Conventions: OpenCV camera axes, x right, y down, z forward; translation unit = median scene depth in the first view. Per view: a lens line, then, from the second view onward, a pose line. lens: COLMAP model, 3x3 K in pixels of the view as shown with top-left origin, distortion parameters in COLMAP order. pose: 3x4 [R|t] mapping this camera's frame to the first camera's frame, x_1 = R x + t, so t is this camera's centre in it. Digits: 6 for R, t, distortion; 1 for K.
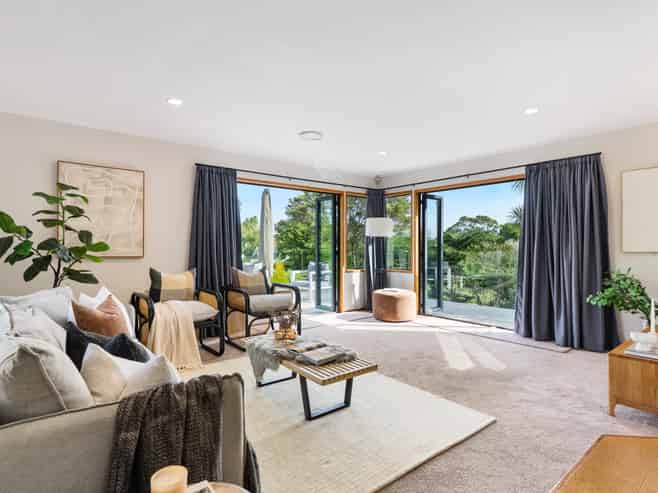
lens RADIAL K [[355.6, 0, 328.9], [0, 355.6, 248.2], [0, 0, 1]] dist [-0.005984, 0.000581]
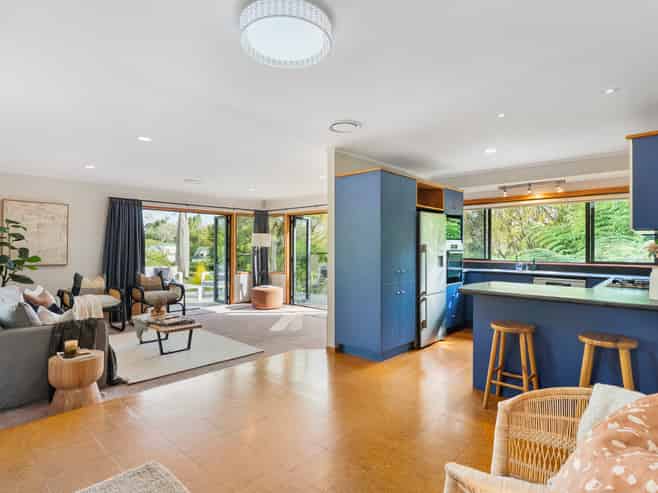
lens RADIAL K [[355.6, 0, 329.2], [0, 355.6, 246.7], [0, 0, 1]] dist [-0.005984, 0.000581]
pose [[0.989231, 0.002290, 0.146347, 0.313383], [-0.001746, 0.999991, -0.003844, -0.046244], [-0.146354, 0.003547, 0.989226, -0.567858]]
